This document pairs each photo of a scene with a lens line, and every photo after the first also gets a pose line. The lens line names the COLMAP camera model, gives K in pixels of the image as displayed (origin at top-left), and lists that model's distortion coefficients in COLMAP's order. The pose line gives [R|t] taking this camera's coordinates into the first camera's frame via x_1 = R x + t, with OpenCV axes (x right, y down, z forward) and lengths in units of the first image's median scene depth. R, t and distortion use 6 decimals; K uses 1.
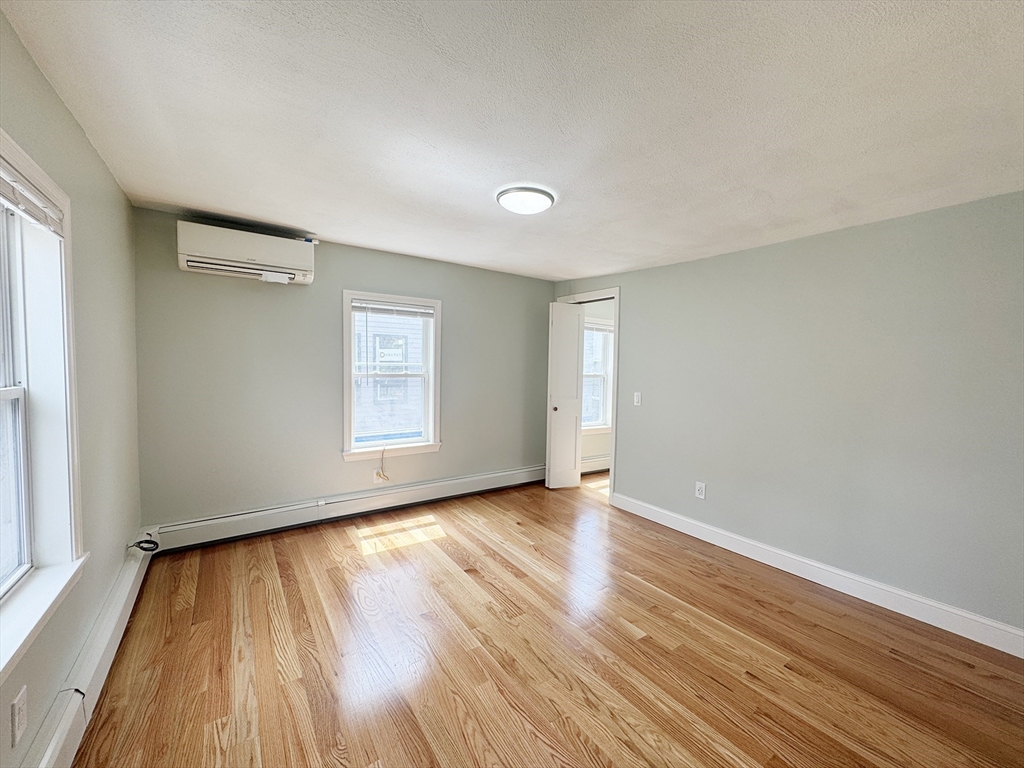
lens RADIAL K [[406.1, 0, 512.5], [0, 406.1, 384.9], [0, 0, 1]] dist [-0.001611, 0.000381]
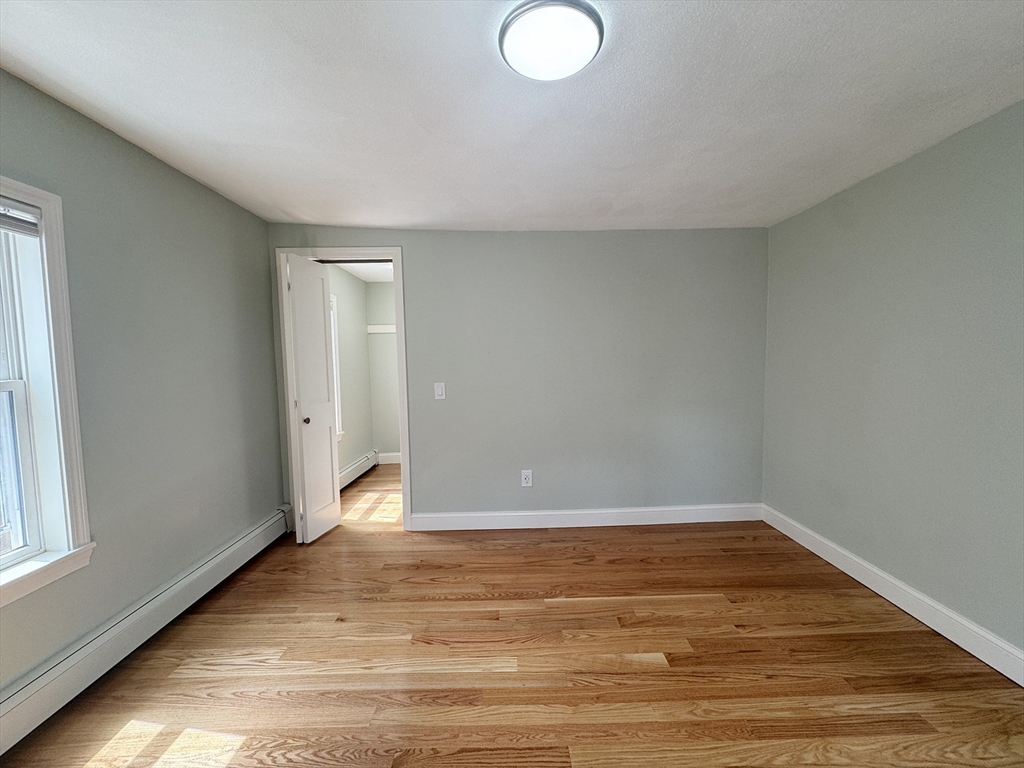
lens RADIAL K [[406.1, 0, 512.5], [0, 406.1, 384.9], [0, 0, 1]] dist [-0.001611, 0.000381]
pose [[0.556976, -0.088545, 0.825795, -0.368147], [0.069295, 0.995788, 0.060035, -0.021215], [-0.827633, 0.023786, 0.560766, 0.551920]]
